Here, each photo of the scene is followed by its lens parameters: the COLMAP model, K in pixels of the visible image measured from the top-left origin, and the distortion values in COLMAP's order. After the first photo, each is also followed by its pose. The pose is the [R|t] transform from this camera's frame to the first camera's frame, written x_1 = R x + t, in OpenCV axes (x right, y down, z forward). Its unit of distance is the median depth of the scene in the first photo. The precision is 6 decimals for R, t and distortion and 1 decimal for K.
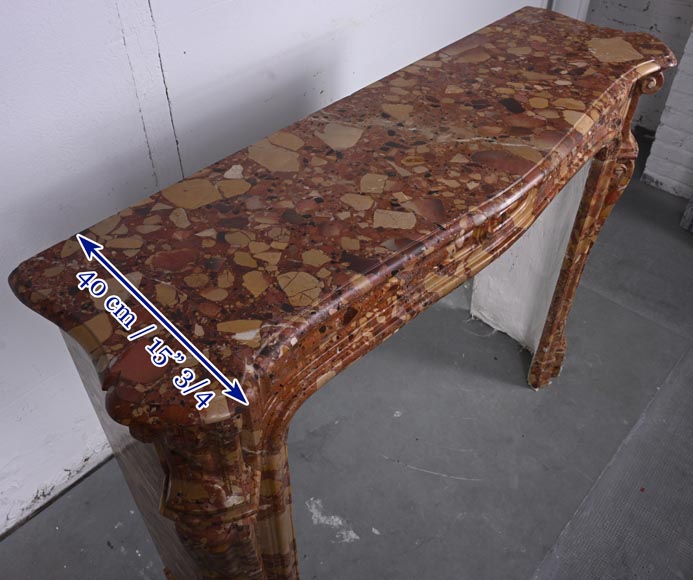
lens RADIAL K [[575.7, 0, 346.8], [0, 575.7, 290.2], [0, 0, 1]] dist [0.000678, -0.000032]
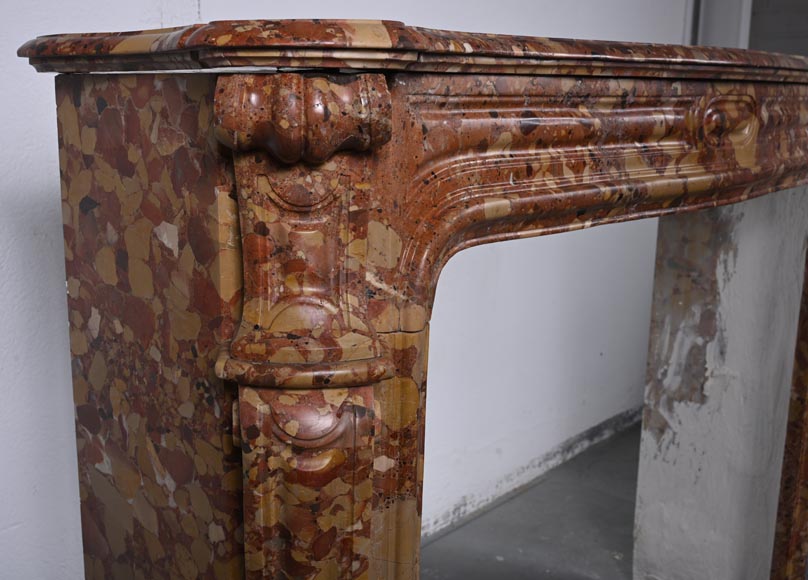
lens RADIAL K [[902.7, 0, 403.7], [0, 902.7, 287.7], [0, 0, 1]] dist [0.036542, 0.000000]
pose [[0.999772, 0.001422, 0.021306, -0.053991], [0.007774, 0.905080, -0.425170, 0.221773], [-0.019889, 0.425239, 0.904862, 0.061619]]
